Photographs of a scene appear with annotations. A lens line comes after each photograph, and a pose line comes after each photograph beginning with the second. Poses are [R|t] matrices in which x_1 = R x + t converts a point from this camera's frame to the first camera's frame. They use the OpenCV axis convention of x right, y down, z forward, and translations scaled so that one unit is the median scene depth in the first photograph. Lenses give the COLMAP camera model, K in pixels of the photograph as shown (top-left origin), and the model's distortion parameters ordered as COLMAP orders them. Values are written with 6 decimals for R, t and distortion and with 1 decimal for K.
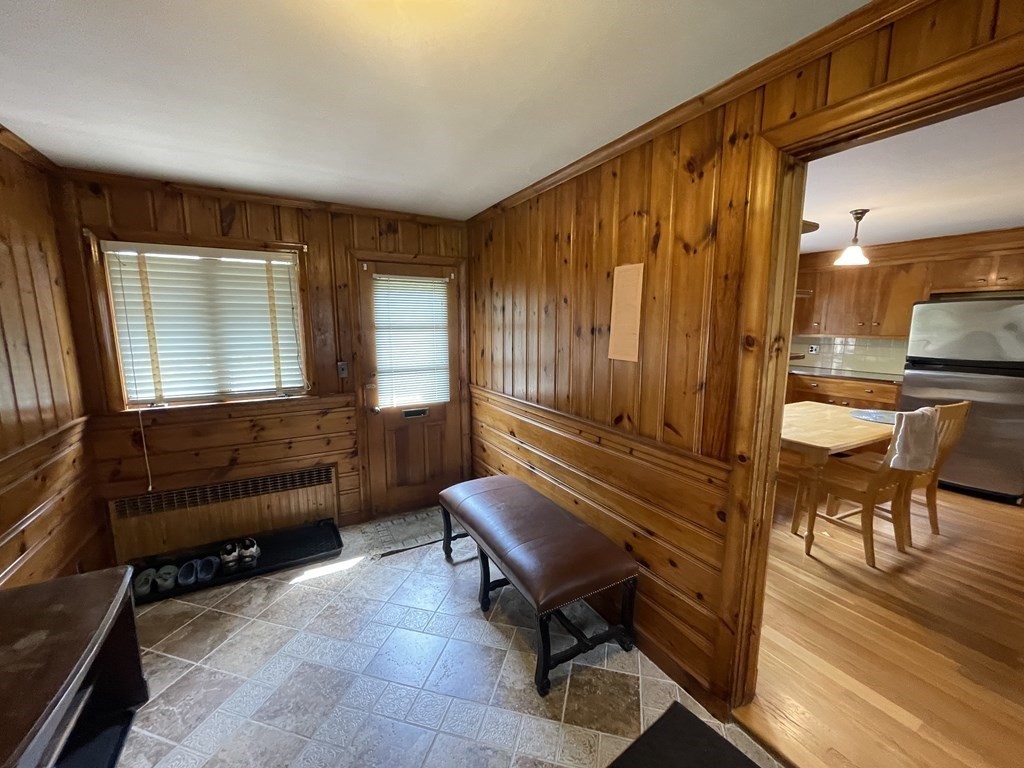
lens RADIAL K [[411.2, 0, 513.9], [0, 411.2, 386.6], [0, 0, 1]] dist [-0.003758, -0.000613]
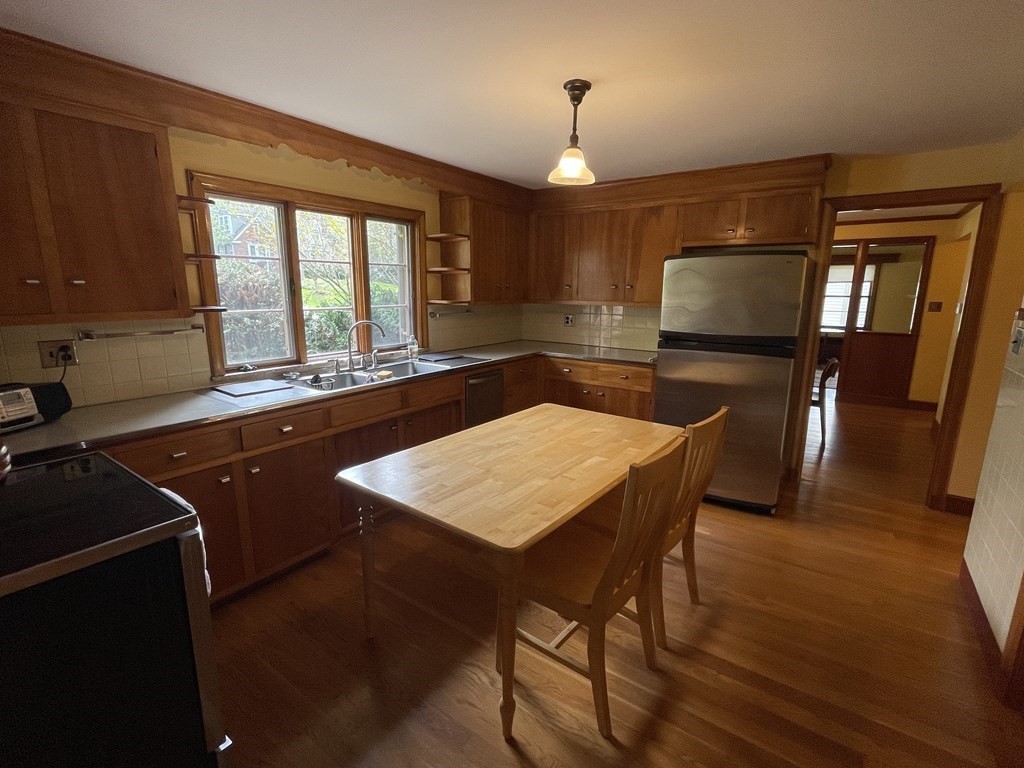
lens RADIAL K [[474.3, 0, 513.3], [0, 474.3, 387.9], [0, 0, 1]] dist [-0.001246, -0.000247]
pose [[0.905911, -0.080630, 0.415721, 0.104771], [0.057539, 0.996038, 0.067799, -0.012977], [-0.419541, -0.037500, 0.906961, 0.097349]]
